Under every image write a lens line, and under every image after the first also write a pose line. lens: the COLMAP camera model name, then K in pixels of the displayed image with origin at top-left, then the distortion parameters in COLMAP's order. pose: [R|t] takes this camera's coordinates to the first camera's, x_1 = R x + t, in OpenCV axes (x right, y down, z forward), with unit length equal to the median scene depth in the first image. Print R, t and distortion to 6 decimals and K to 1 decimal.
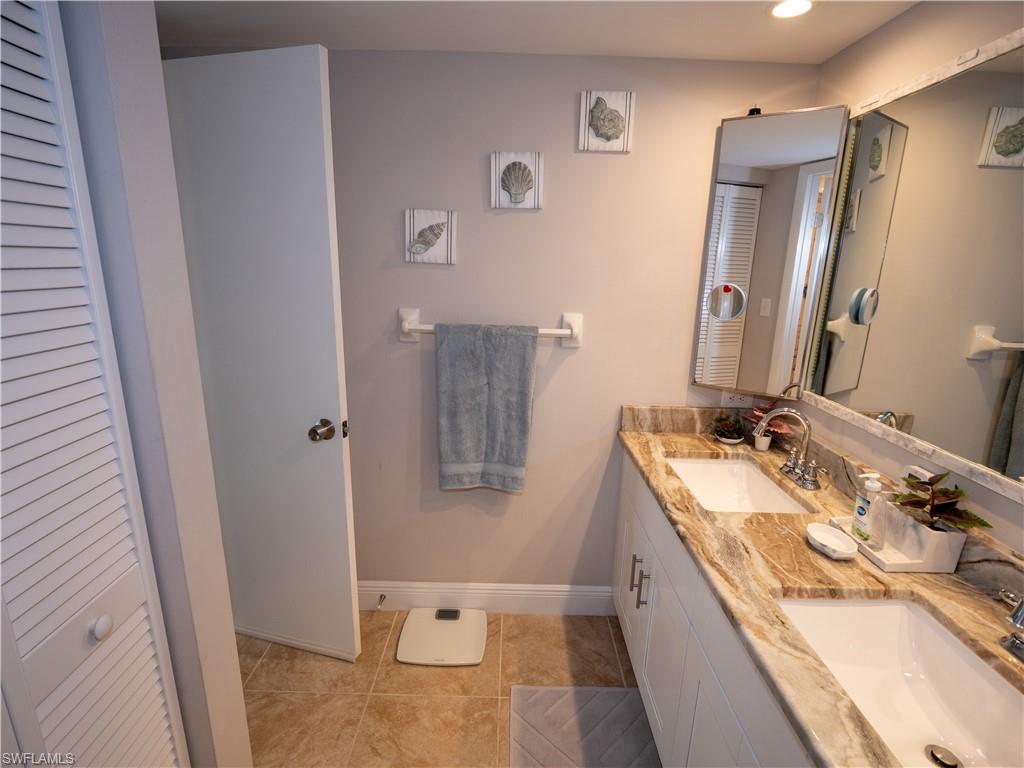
lens RADIAL K [[497.5, 0, 513.4], [0, 497.5, 382.4], [0, 0, 1]] dist [-0.003718, -0.007210]
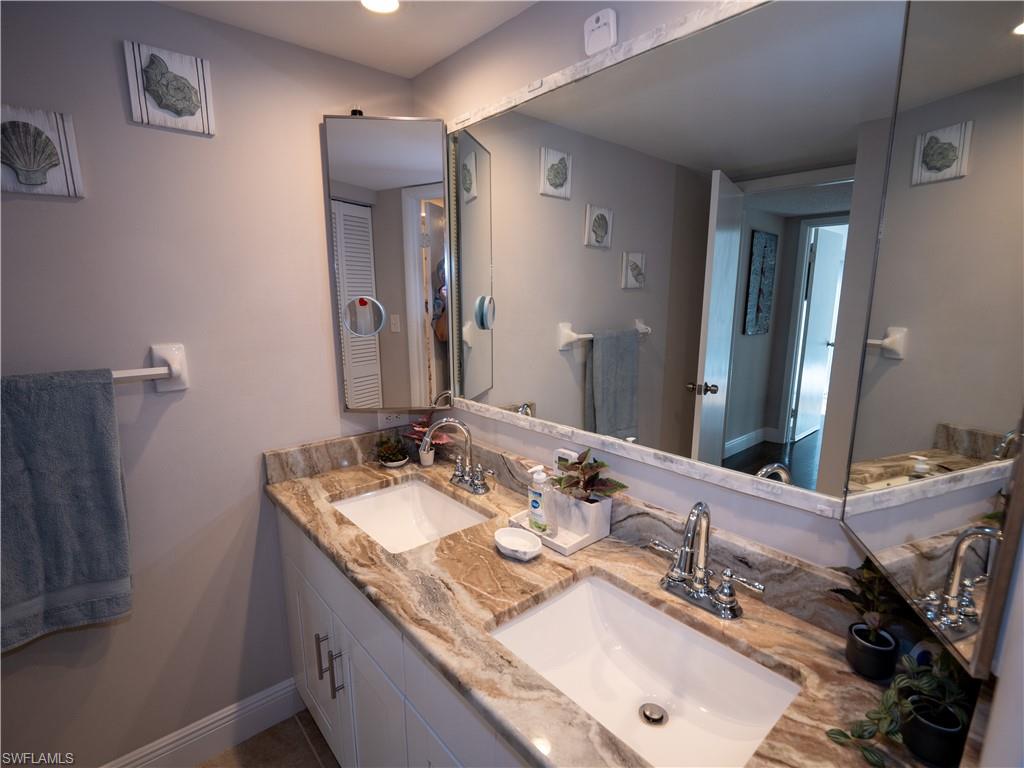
lens RADIAL K [[497.5, 0, 516.3], [0, 497.5, 392.0], [0, 0, 1]] dist [-0.003718, -0.007210]
pose [[0.751687, -0.155158, 0.641009, 0.030688], [0.174014, 0.984151, 0.034156, -0.007462], [-0.636149, 0.085870, 0.766773, 0.136064]]
